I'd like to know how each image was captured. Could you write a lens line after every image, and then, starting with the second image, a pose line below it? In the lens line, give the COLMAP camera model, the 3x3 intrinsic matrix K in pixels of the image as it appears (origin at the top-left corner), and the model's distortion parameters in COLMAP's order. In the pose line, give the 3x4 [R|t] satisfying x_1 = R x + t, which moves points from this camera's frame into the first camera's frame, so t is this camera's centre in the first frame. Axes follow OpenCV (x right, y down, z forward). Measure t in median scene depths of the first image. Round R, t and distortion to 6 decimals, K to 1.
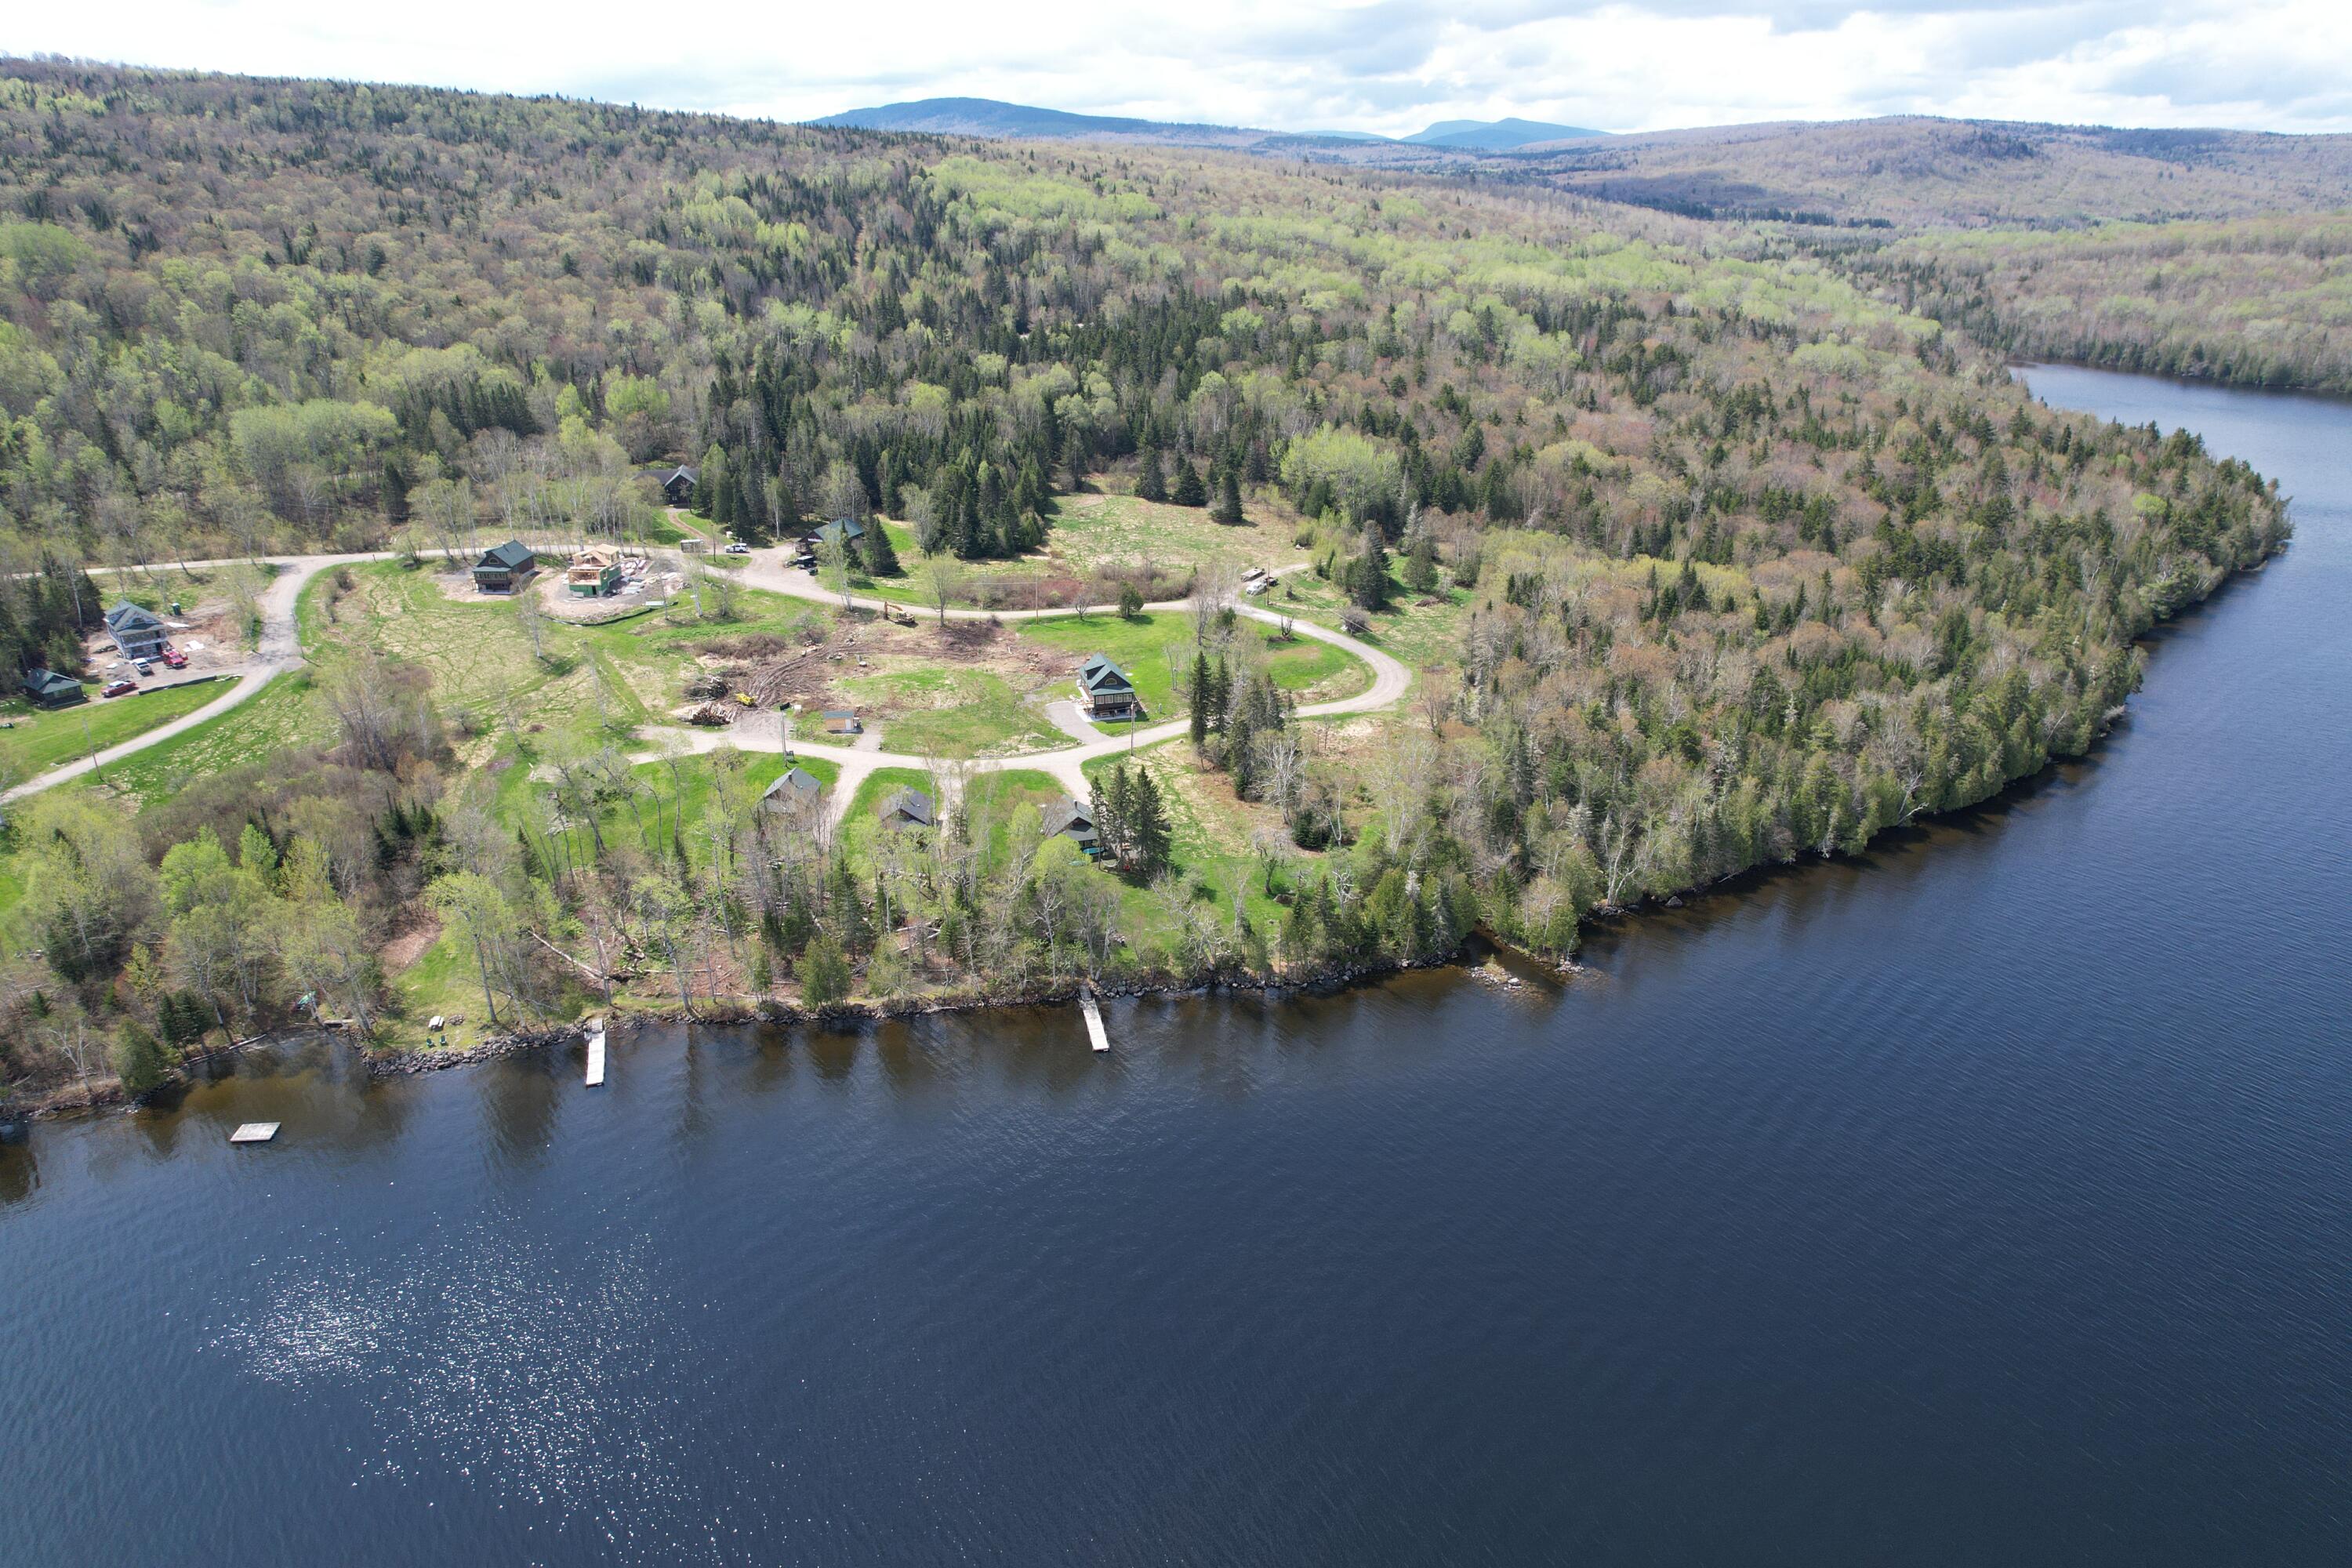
lens RADIAL K [[1511.8, 0, 1183.6], [0, 1511.8, 769.8], [0, 0, 1]] dist [-0.073368, 0.063544]
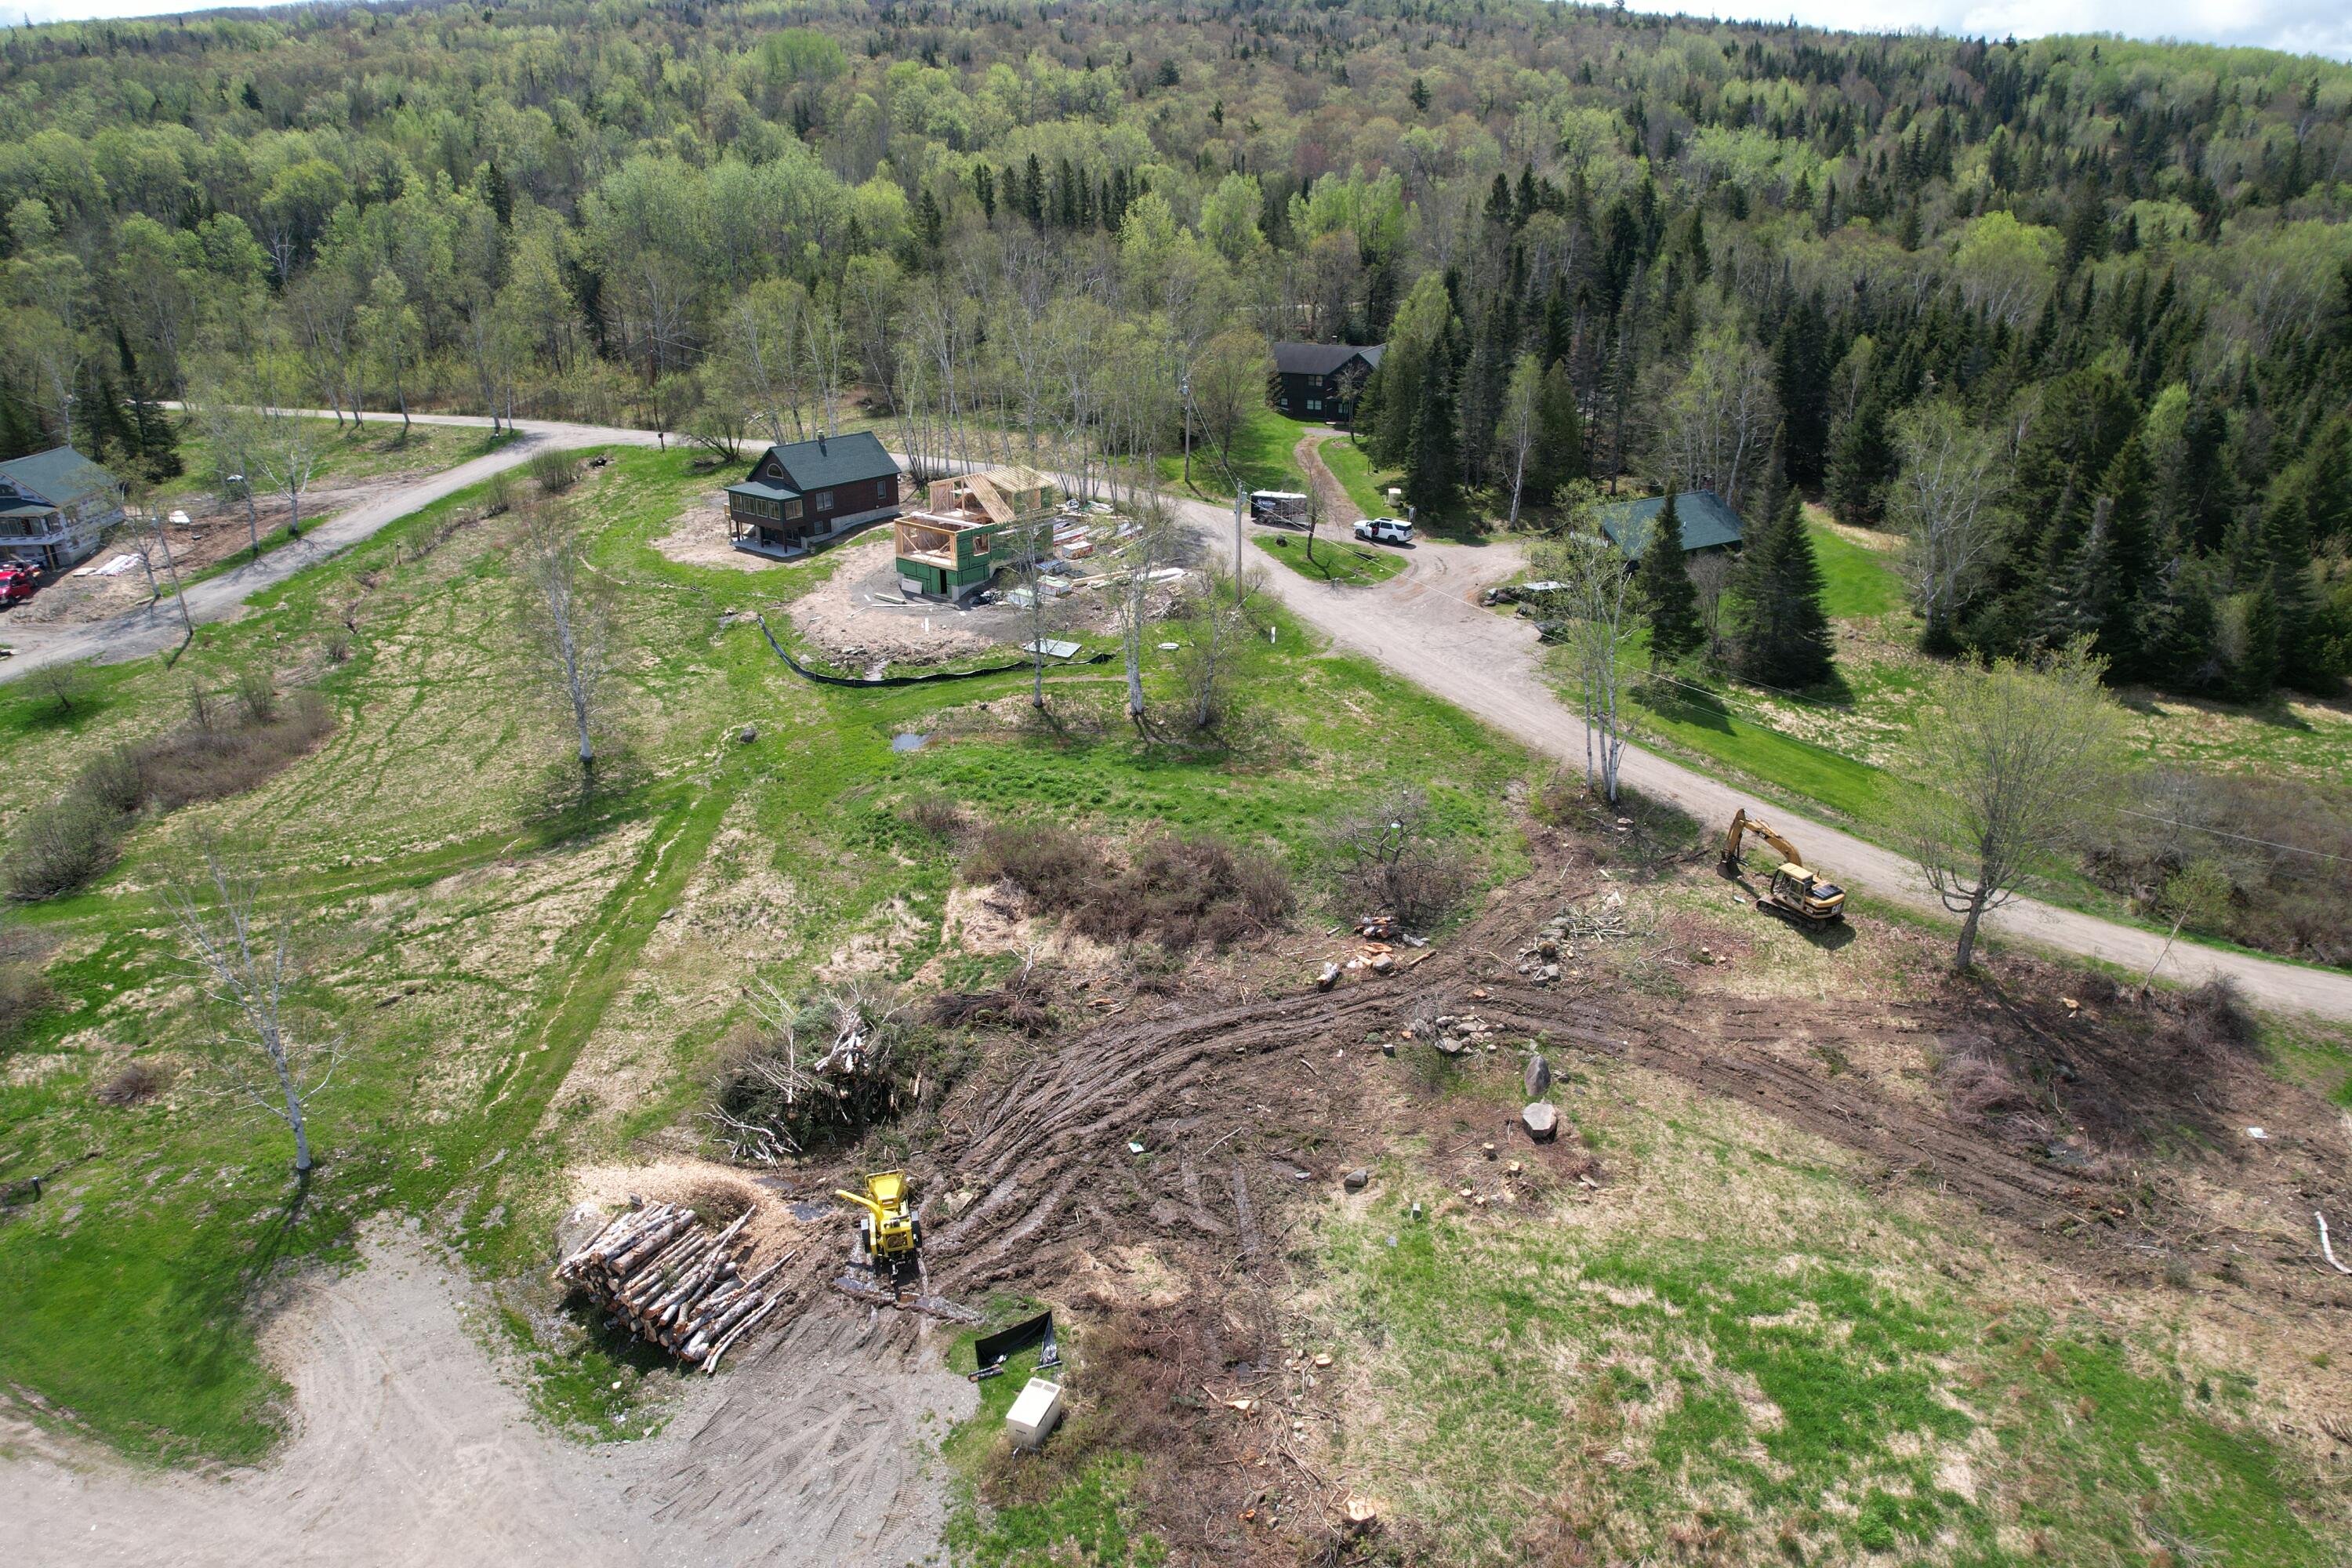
lens RADIAL K [[1511.8, 0, 1179.8], [0, 1511.8, 804.2], [0, 0, 1]] dist [-0.073368, 0.063544]
pose [[0.817647, 0.228577, -0.528399, -0.158589], [-0.222966, 0.971905, 0.075413, -0.122956], [0.530791, 0.056154, 0.845640, 0.822687]]
